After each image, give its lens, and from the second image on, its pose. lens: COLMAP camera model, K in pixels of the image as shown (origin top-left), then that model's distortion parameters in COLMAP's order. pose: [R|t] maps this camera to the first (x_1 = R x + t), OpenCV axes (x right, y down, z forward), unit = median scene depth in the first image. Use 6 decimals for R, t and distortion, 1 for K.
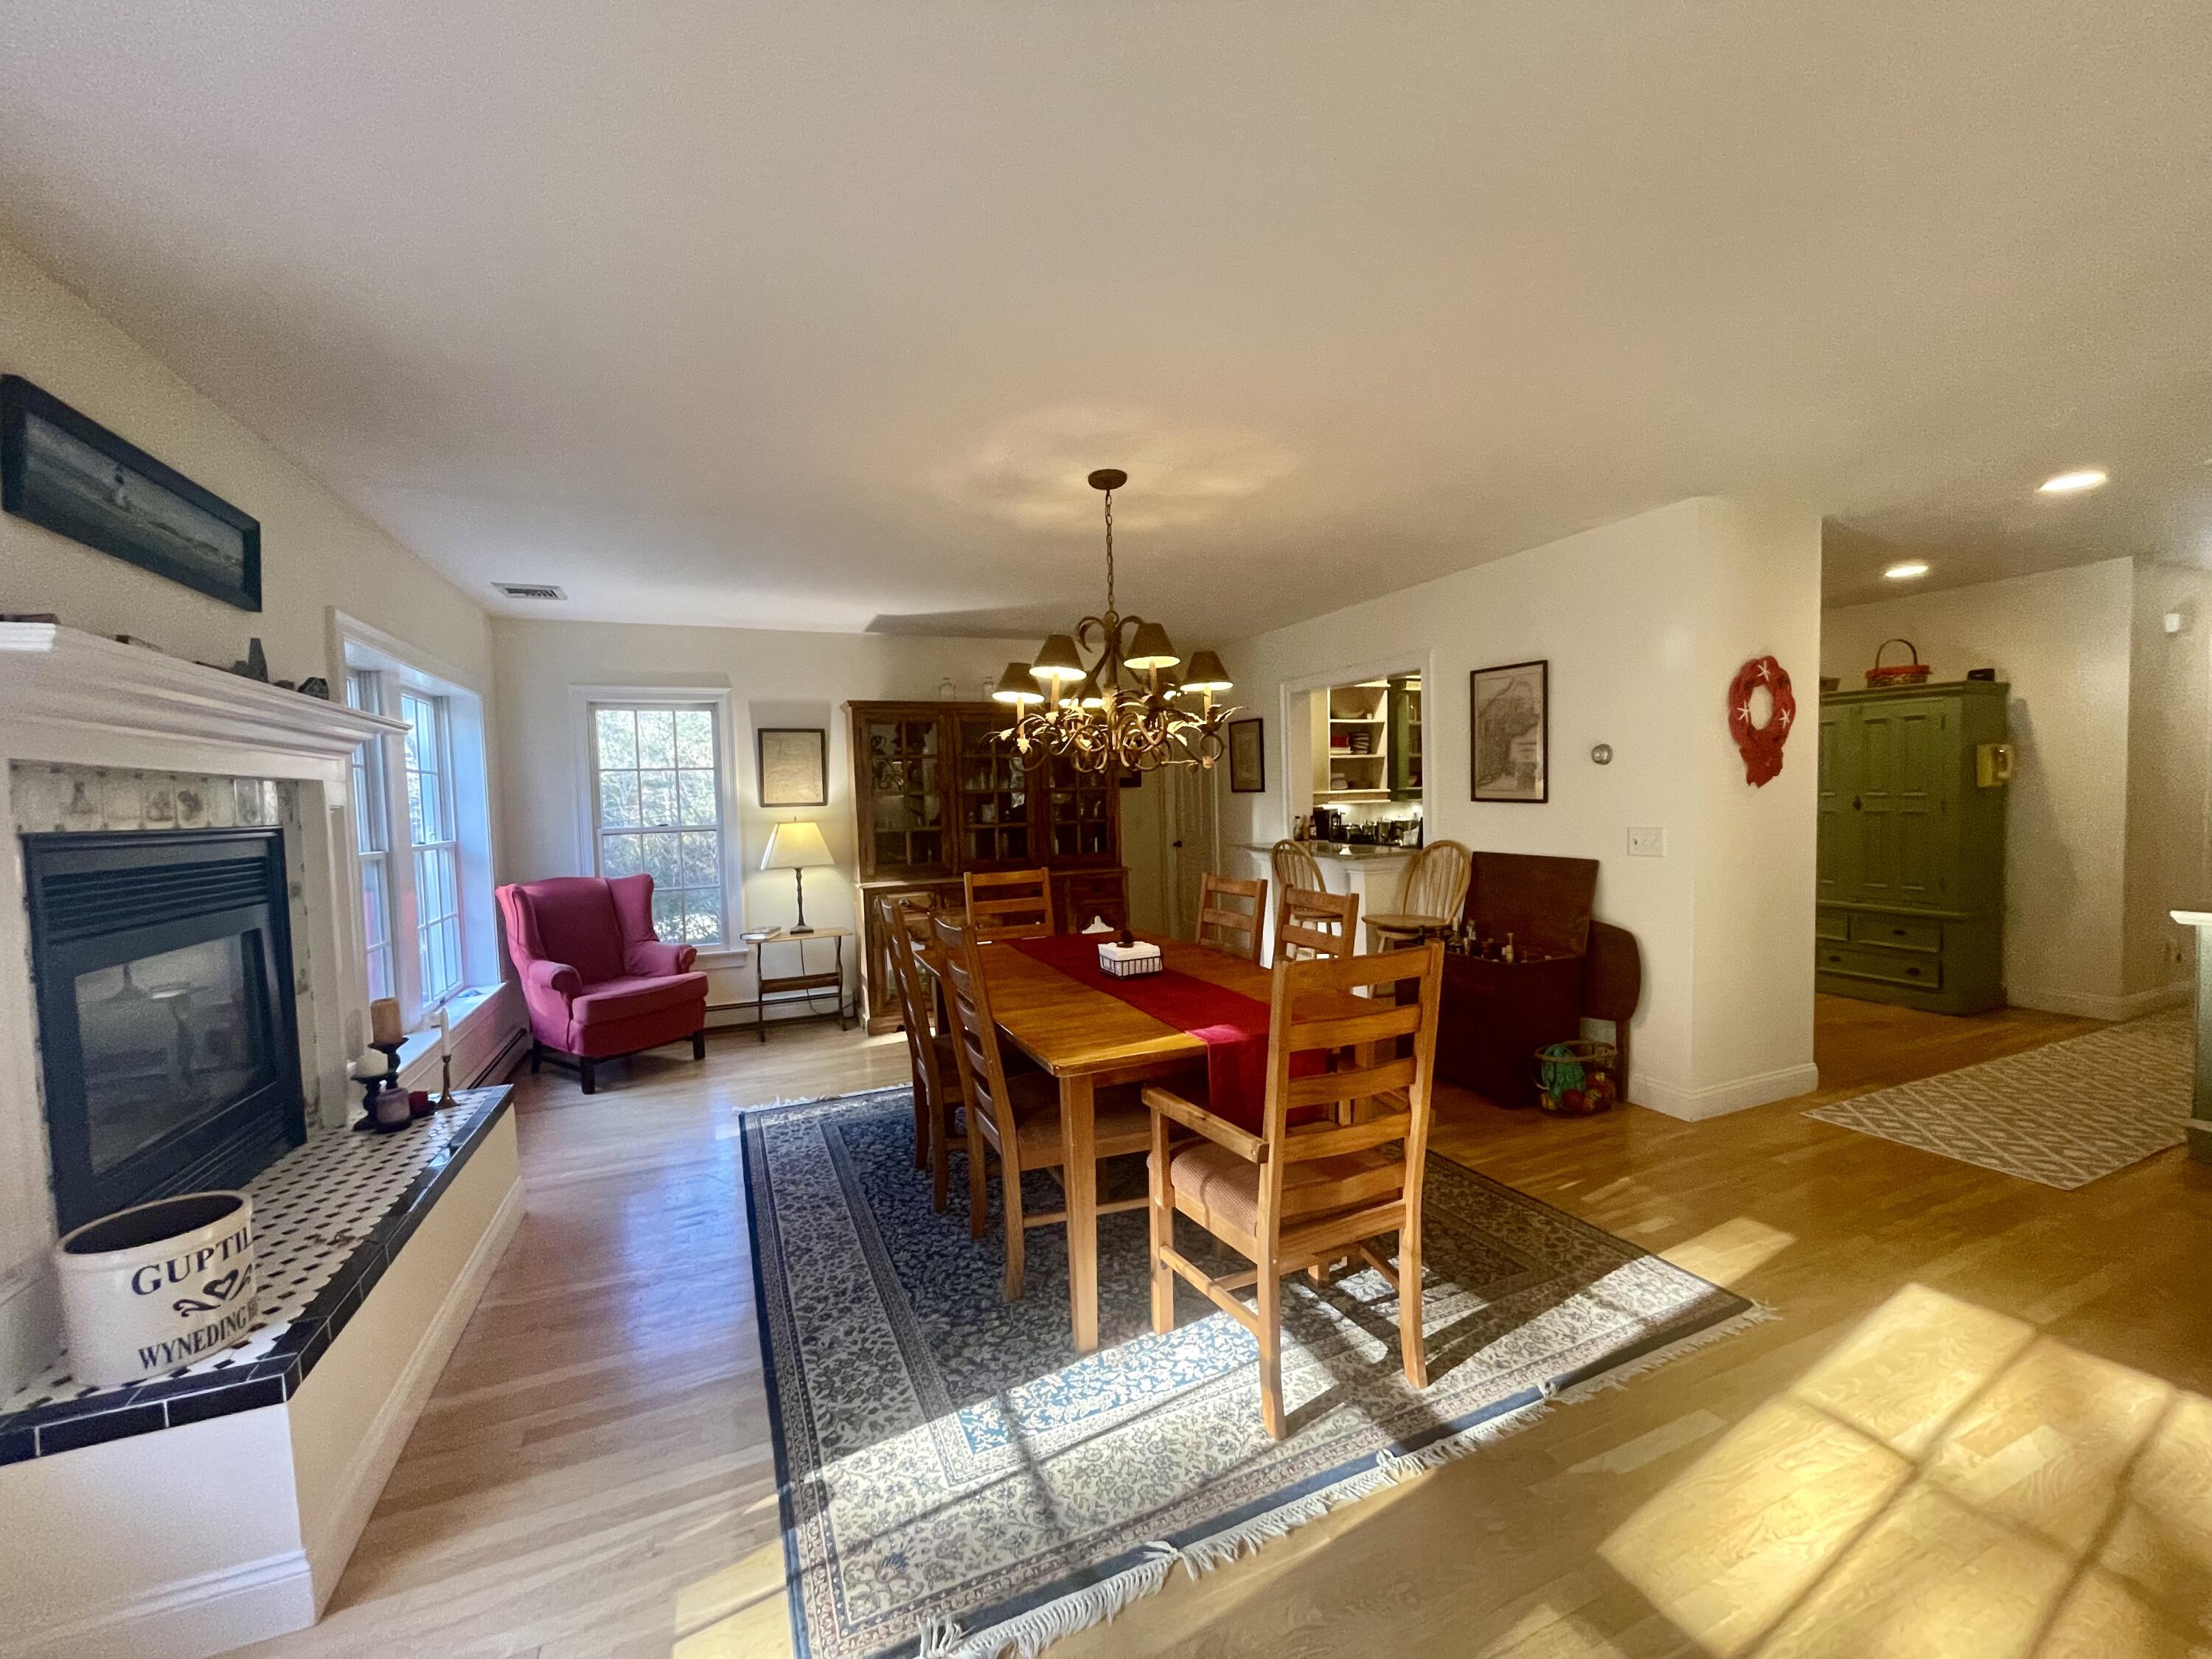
lens RADIAL K [[895.3, 0, 1113.5], [0, 895.3, 835.5], [0, 0, 1]] dist [-0.000522, -0.000070]
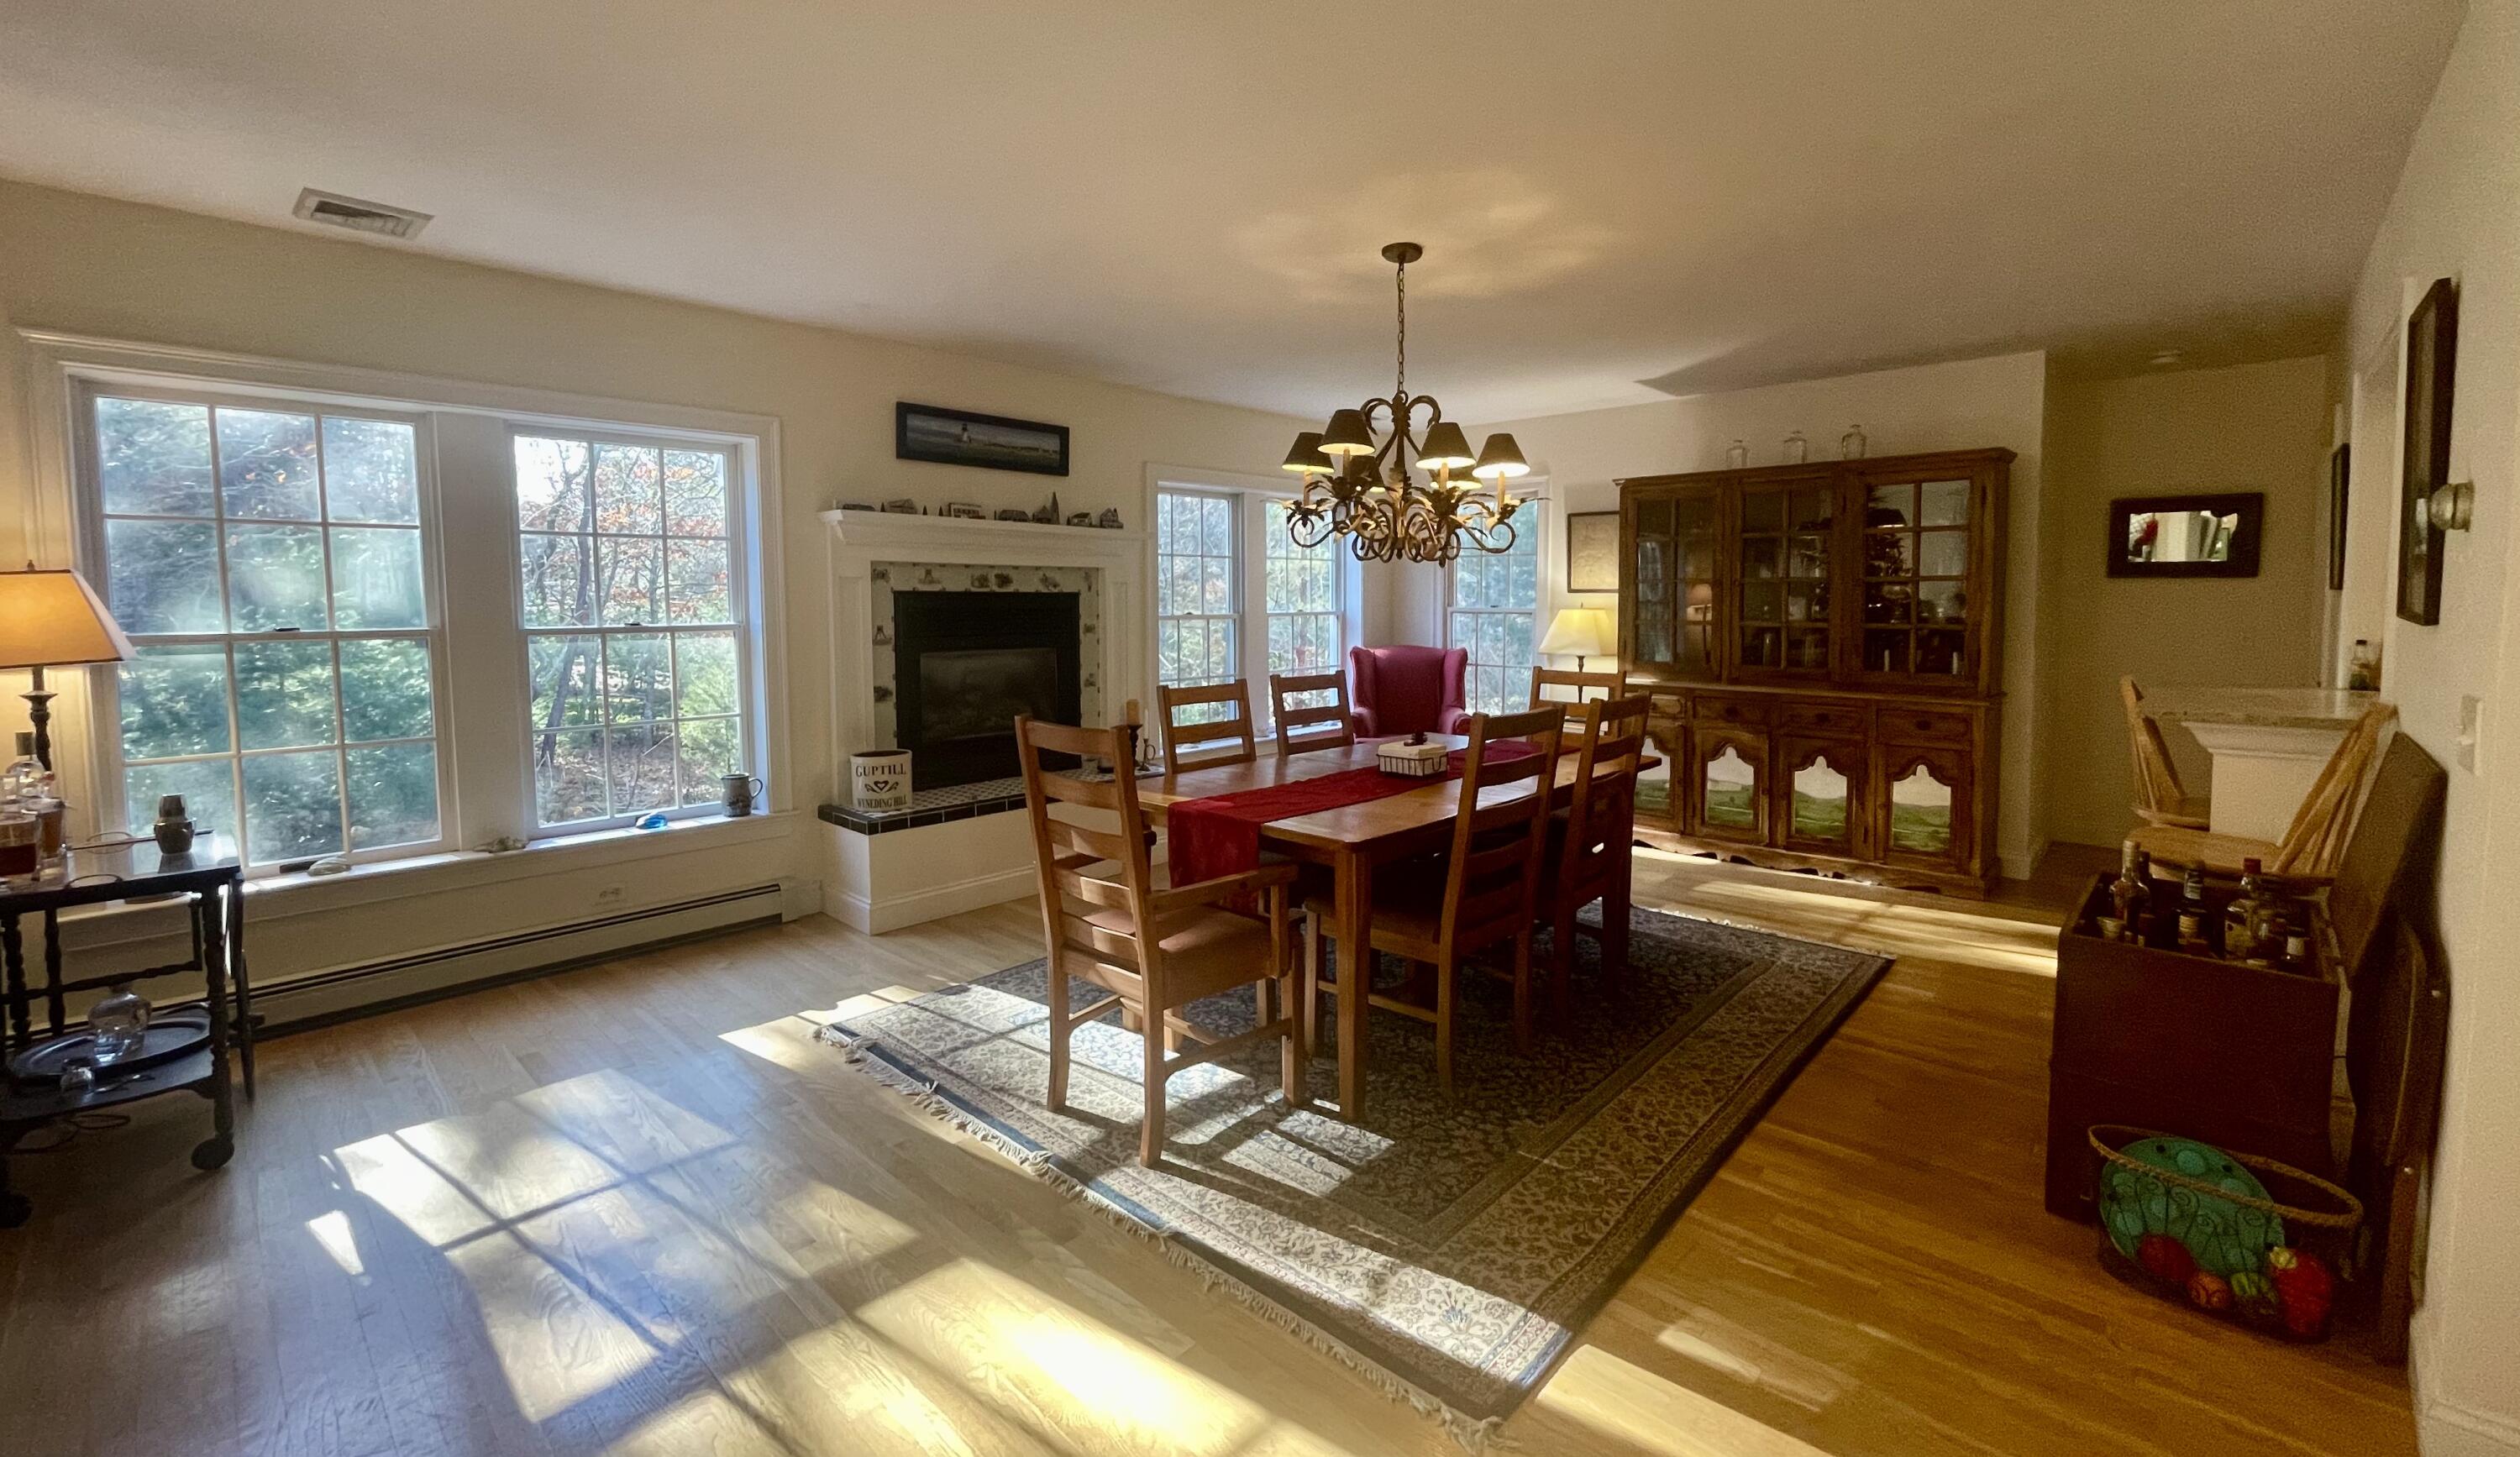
lens RADIAL K [[1018.2, 0, 1265.5], [0, 1018.2, 656.5], [0, 0, 1]] dist [-0.000795, -0.000052]
pose [[0.408148, 0.081583, -0.909263, 1.234201], [-0.053605, 0.996422, 0.065342, -0.040852], [0.911340, 0.022072, 0.411061, 0.553895]]
